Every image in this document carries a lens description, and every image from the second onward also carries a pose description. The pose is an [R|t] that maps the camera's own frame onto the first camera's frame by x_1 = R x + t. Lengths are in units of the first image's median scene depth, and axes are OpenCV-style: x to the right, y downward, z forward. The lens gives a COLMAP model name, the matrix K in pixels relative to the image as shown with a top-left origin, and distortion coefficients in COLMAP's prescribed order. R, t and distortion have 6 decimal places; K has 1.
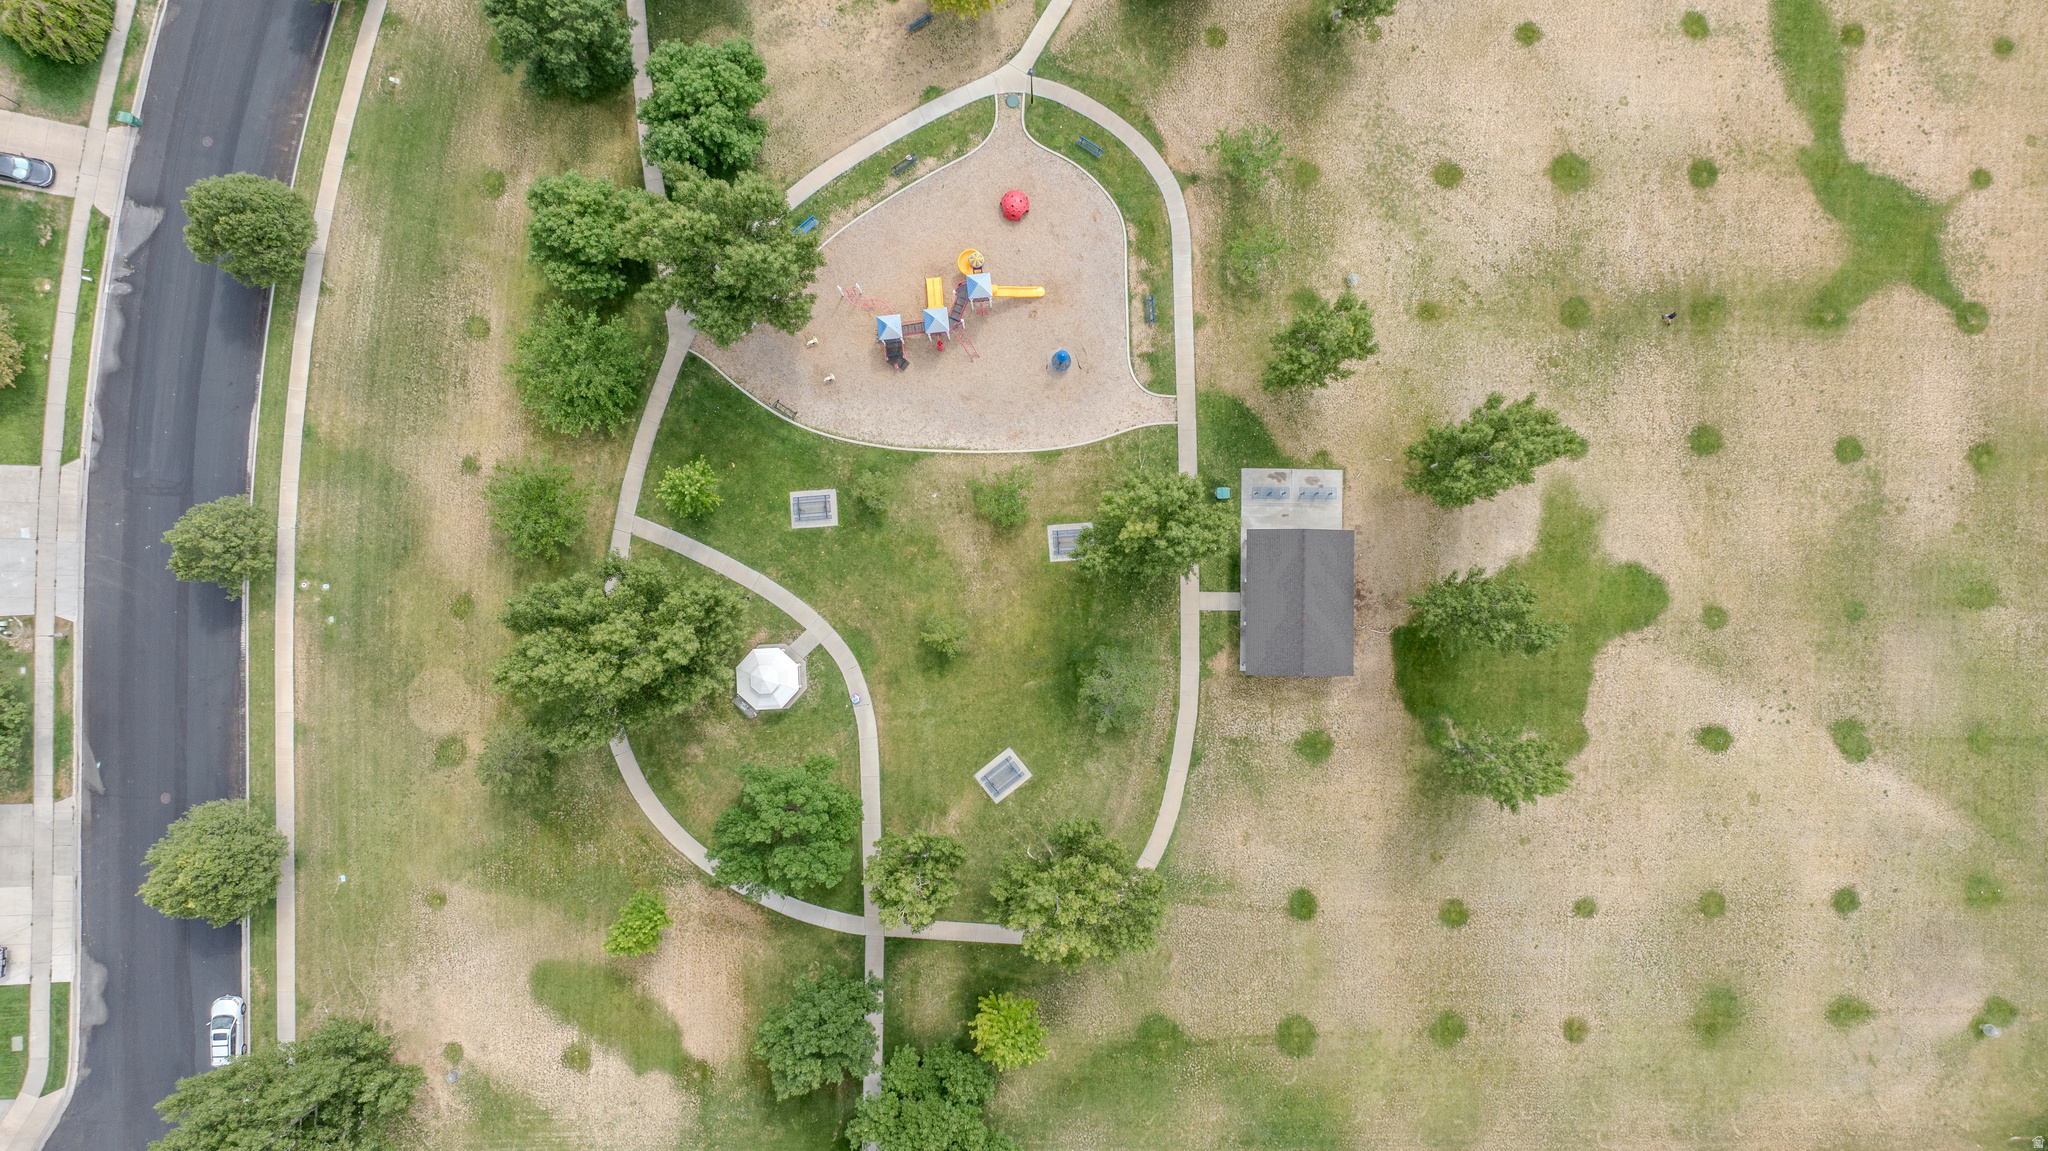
lens RADIAL K [[1433.5, 0, 1031.1], [0, 1433.5, 572.2], [0, 0, 1]] dist [-0.014985, -0.000561]
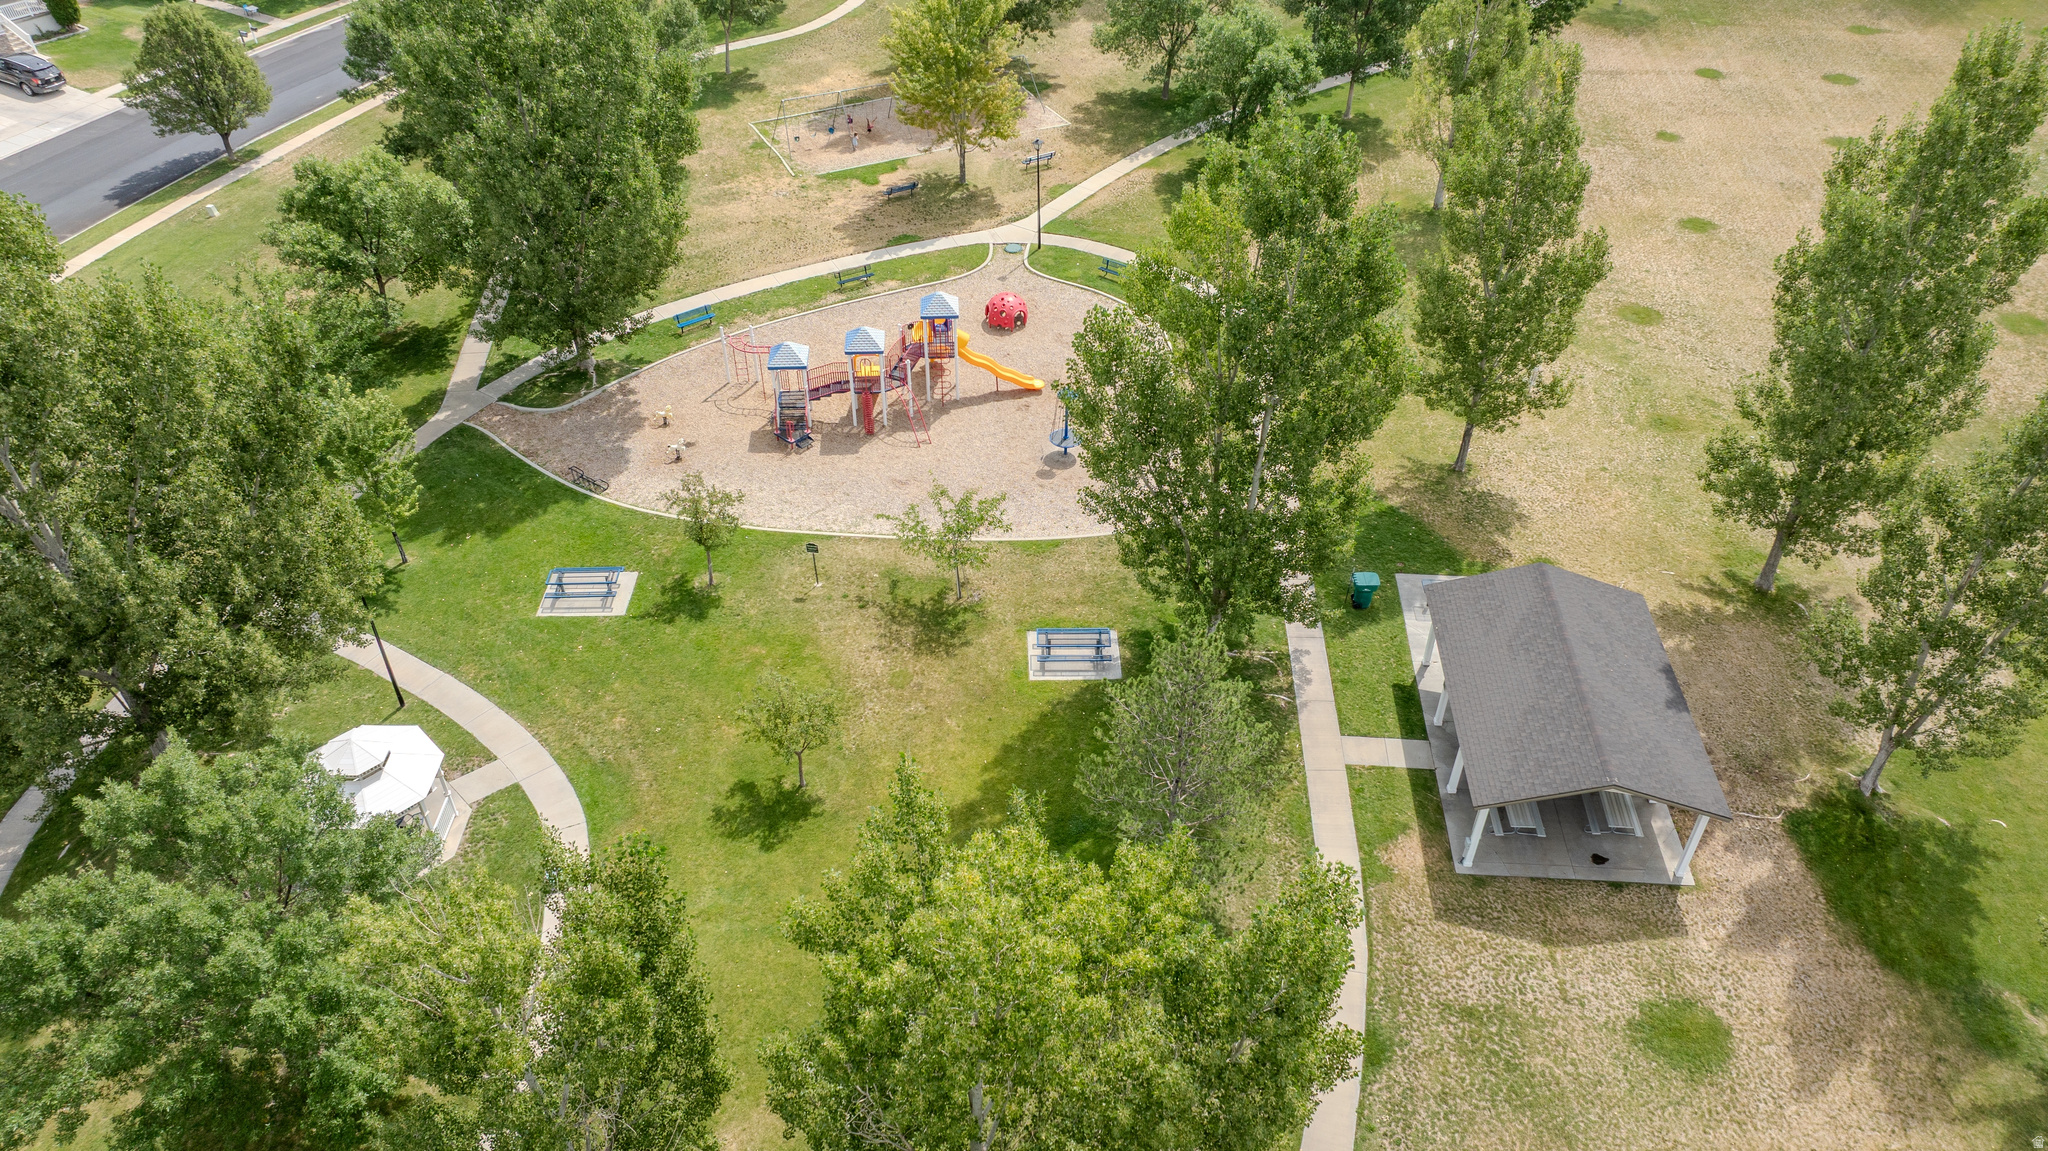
lens RADIAL K [[1433.5, 0, 1031.1], [0, 1433.5, 572.2], [0, 0, 1]] dist [-0.014985, -0.000561]
pose [[0.997311, 0.073268, 0.001515, 0.010477], [-0.067229, 0.922943, -0.379020, 0.142847], [-0.029168, 0.377899, 0.925387, 0.521705]]
